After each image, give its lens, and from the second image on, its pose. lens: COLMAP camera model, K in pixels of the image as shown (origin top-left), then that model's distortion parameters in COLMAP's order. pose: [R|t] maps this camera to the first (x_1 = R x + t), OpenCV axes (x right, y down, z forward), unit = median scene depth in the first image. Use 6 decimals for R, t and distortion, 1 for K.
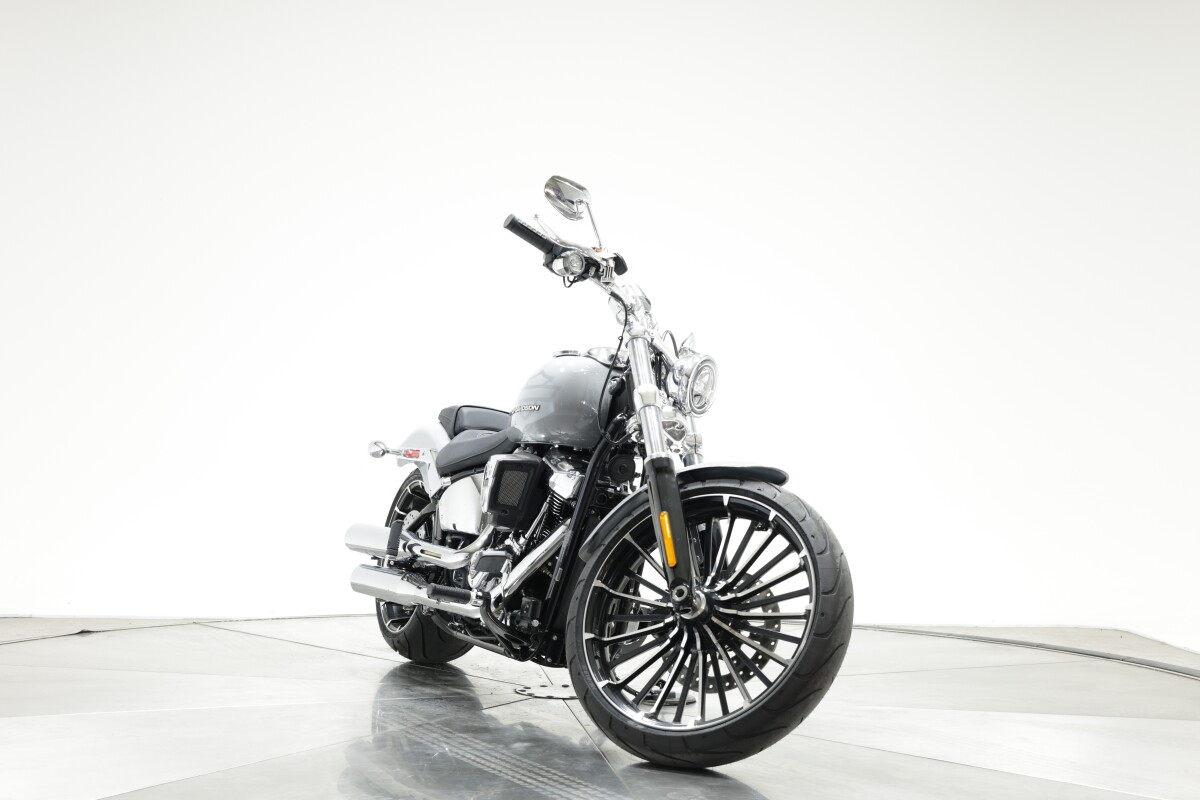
lens RADIAL K [[1628.2, 0, 600.0], [0, 1628.2, 400.0], [0, 0, 1]] dist [0.019588, 0.049204]
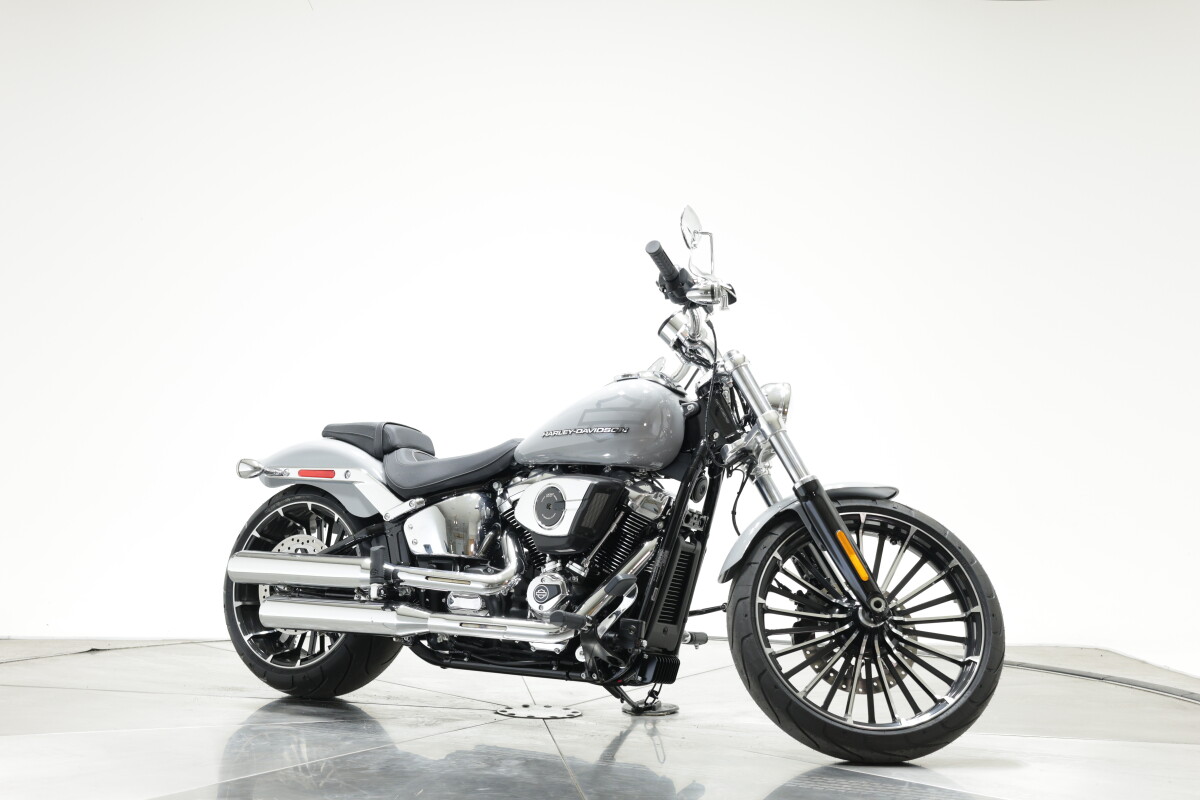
lens RADIAL K [[1628.2, 0, 600.0], [0, 1628.2, 400.0], [0, 0, 1]] dist [0.019588, 0.049204]
pose [[0.820961, 0.015820, 0.570765, -0.649162], [-0.016656, 0.999854, -0.003756, -0.010302], [-0.570741, -0.006424, 0.821105, 0.183651]]
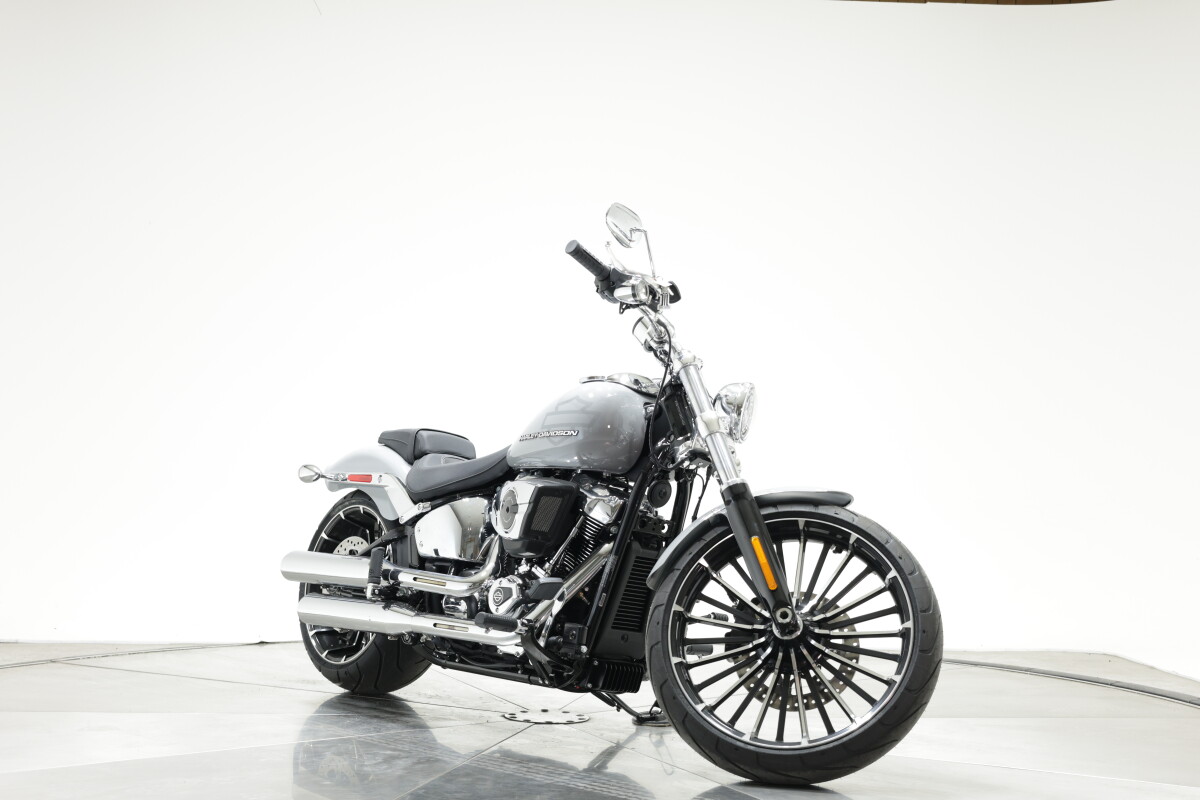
lens RADIAL K [[1628.2, 0, 600.0], [0, 1628.2, 400.0], [0, 0, 1]] dist [0.019588, 0.049204]
pose [[0.962473, 0.007865, 0.271264, -0.304664], [-0.005371, 0.999936, -0.009936, -0.005925], [-0.271325, 0.008106, 0.962454, 0.034031]]
